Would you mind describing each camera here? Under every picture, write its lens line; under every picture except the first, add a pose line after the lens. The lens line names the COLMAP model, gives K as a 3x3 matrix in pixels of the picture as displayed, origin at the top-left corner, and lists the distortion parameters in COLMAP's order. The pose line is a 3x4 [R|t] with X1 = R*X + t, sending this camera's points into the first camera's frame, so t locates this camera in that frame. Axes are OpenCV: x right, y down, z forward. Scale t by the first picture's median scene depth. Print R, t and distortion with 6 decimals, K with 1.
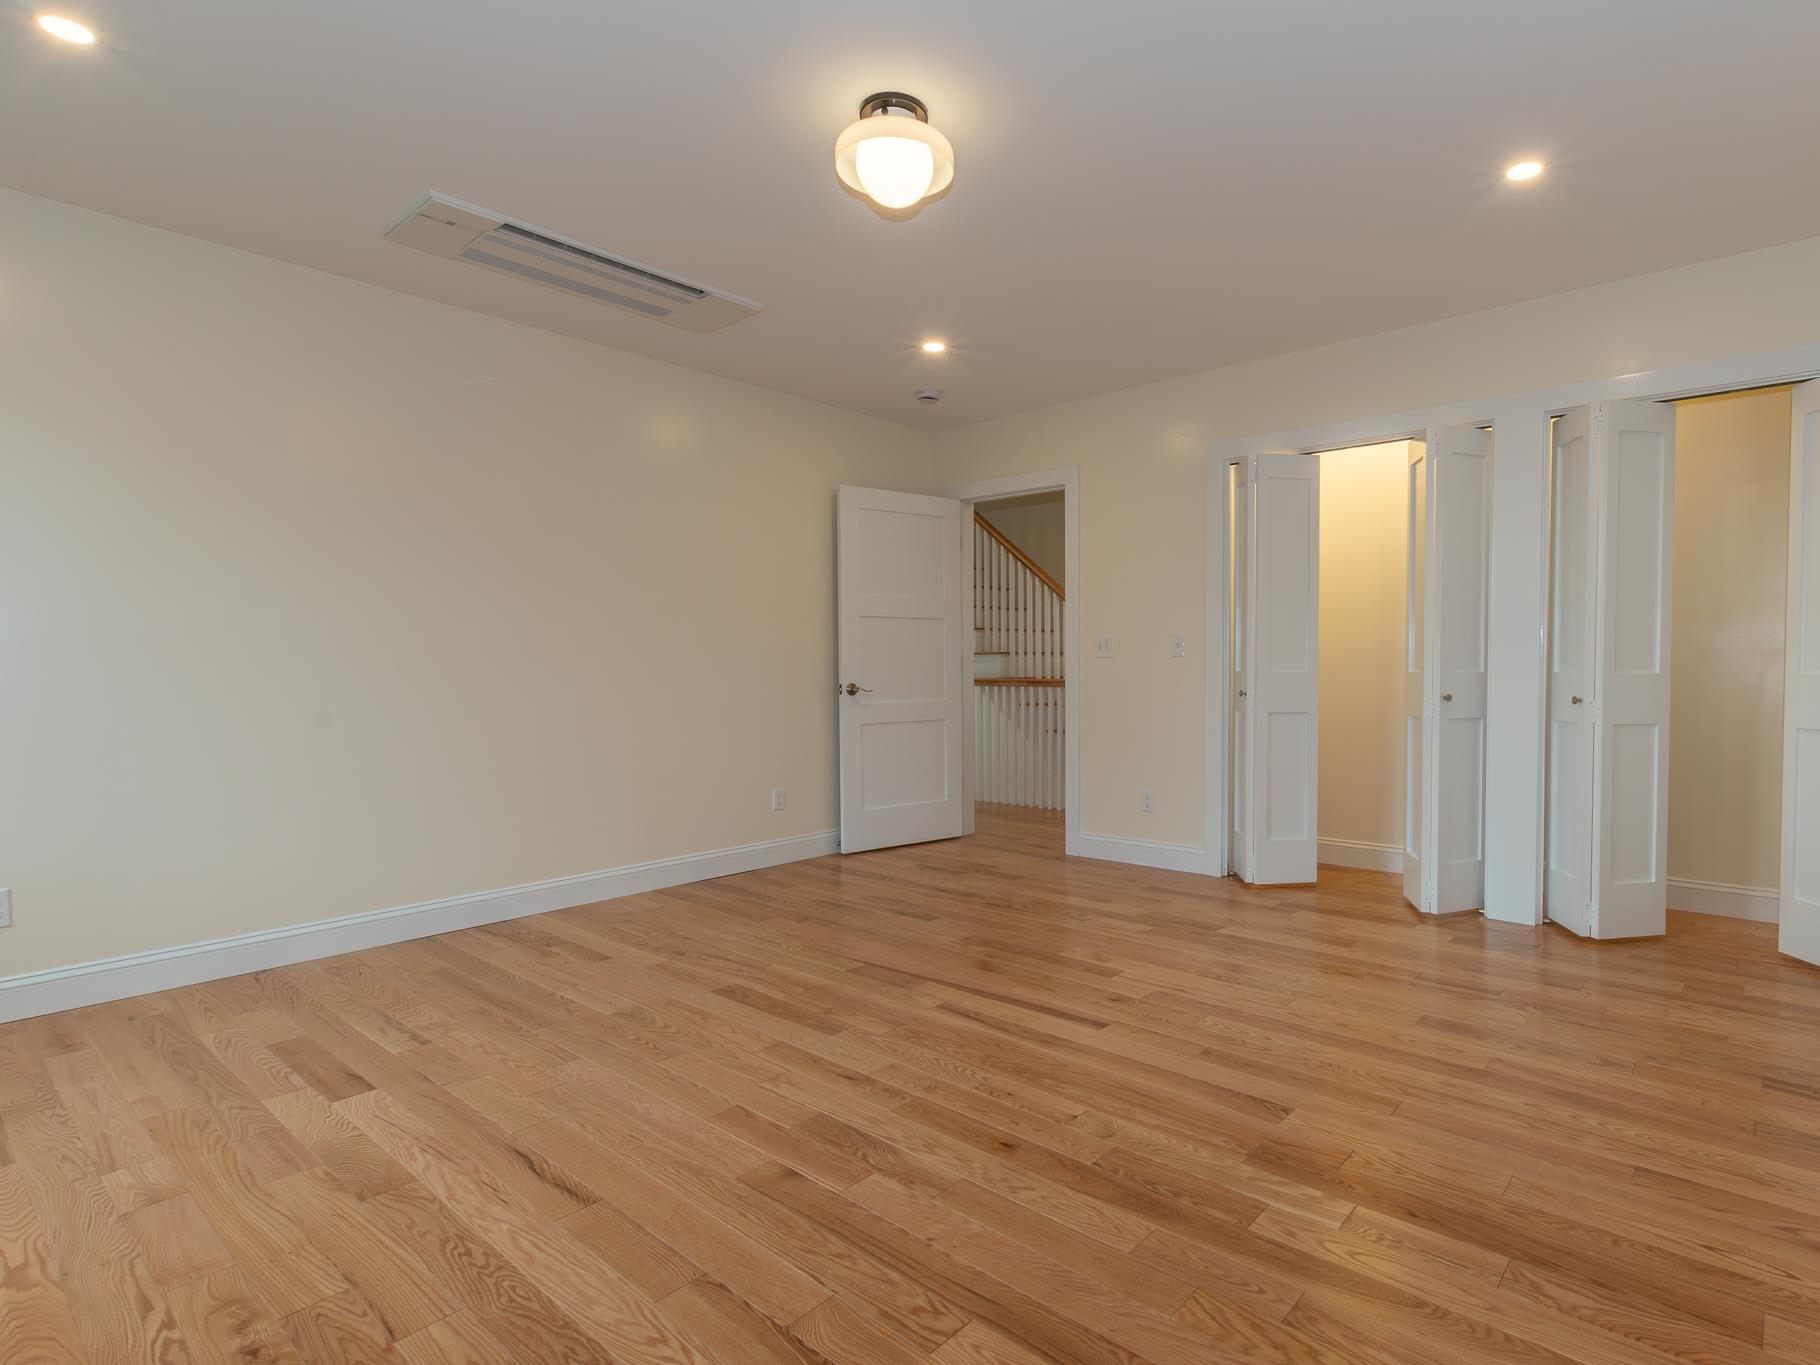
lens RADIAL K [[942.2, 0, 910.0], [0, 942.2, 682.5], [0, 0, 1]] dist [-0.001111, -0.000628]
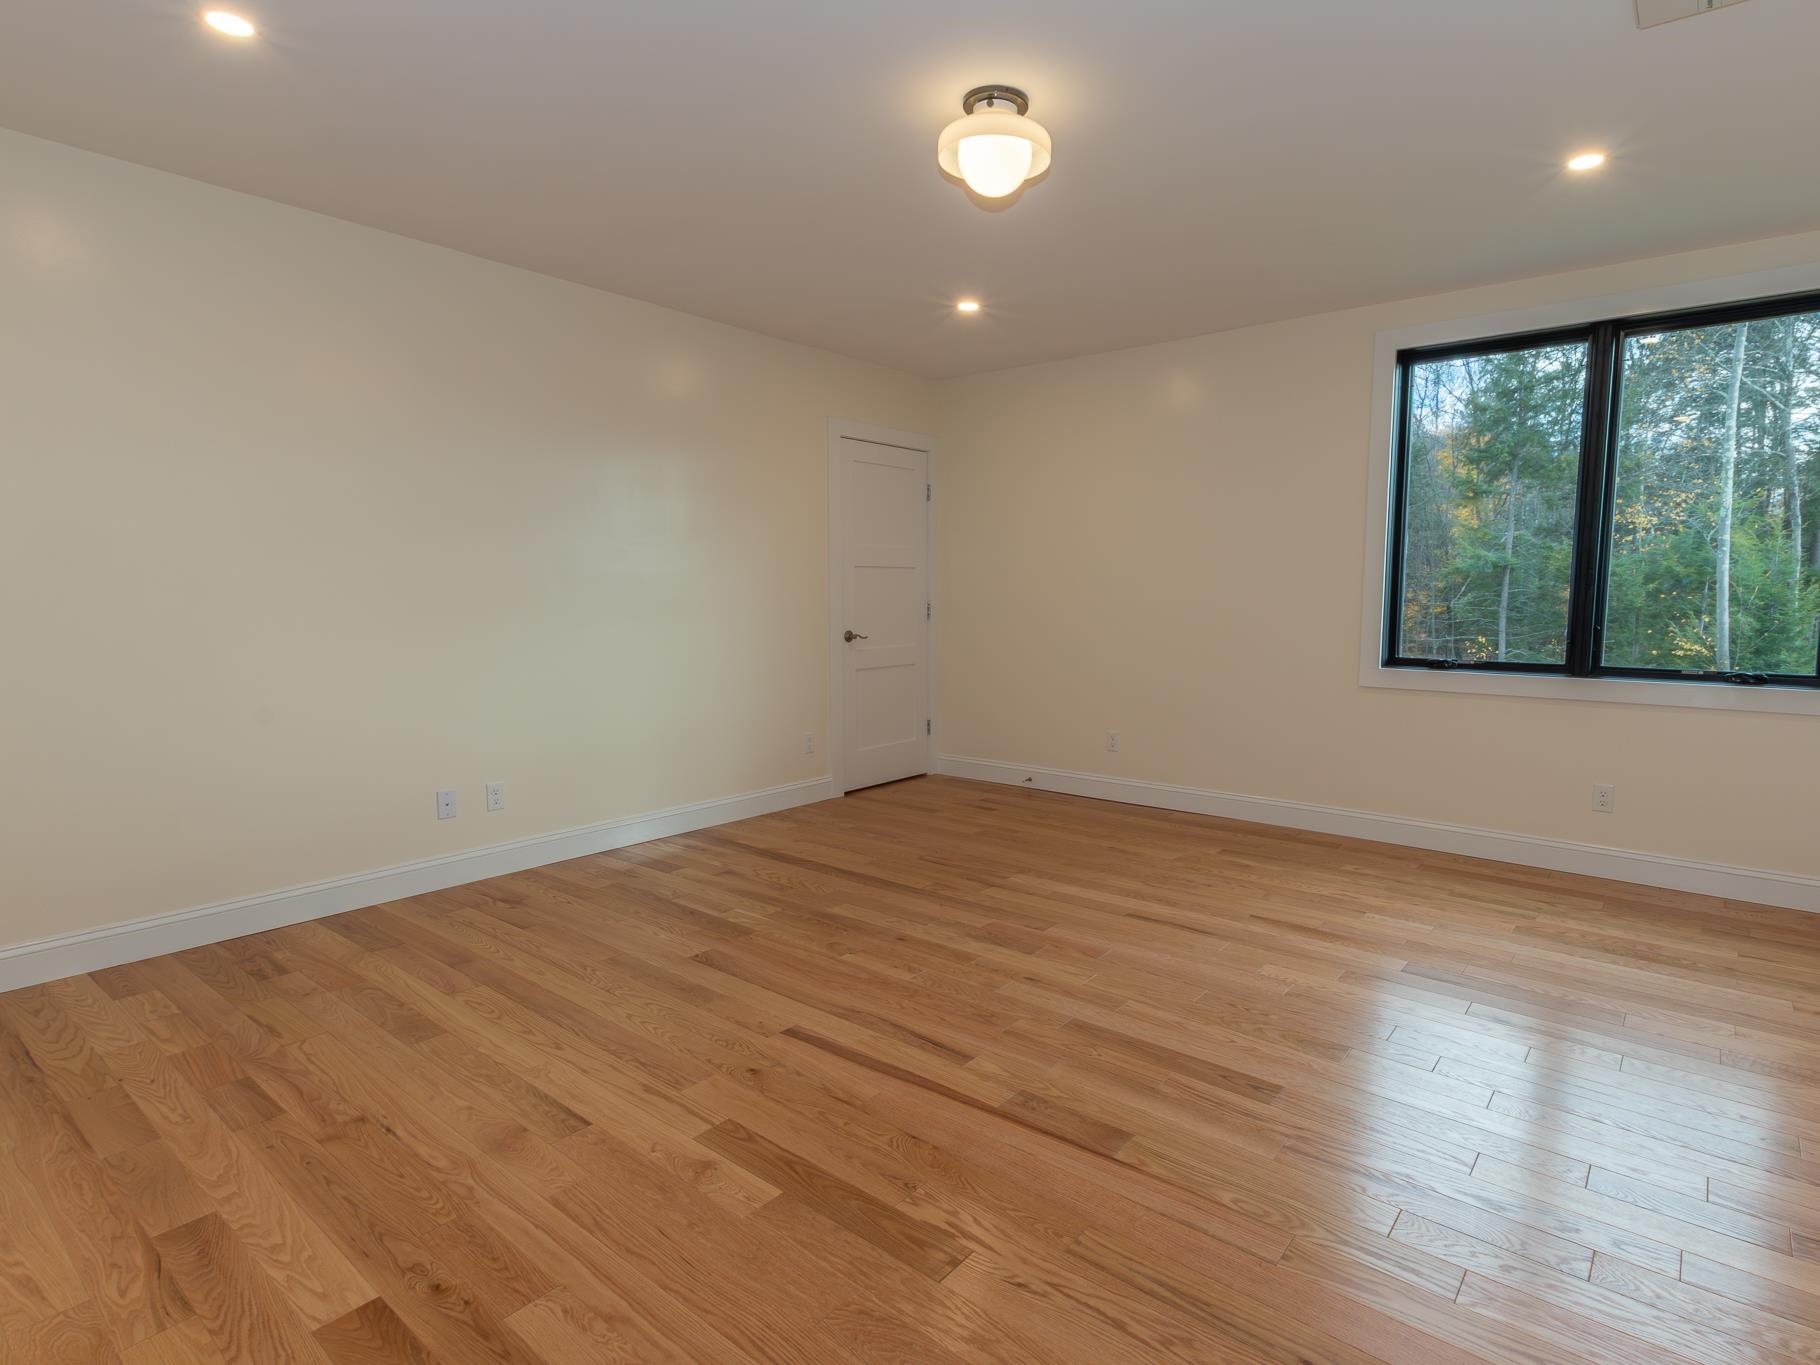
lens RADIAL K [[942.2, 0, 910.0], [0, 942.2, 682.5], [0, 0, 1]] dist [-0.001111, -0.000628]
pose [[-0.997174, 0.007291, -0.074774, 0.160762], [-0.001641, 0.992928, 0.118704, -0.089600], [0.075110, 0.118491, -0.990110, 1.992908]]
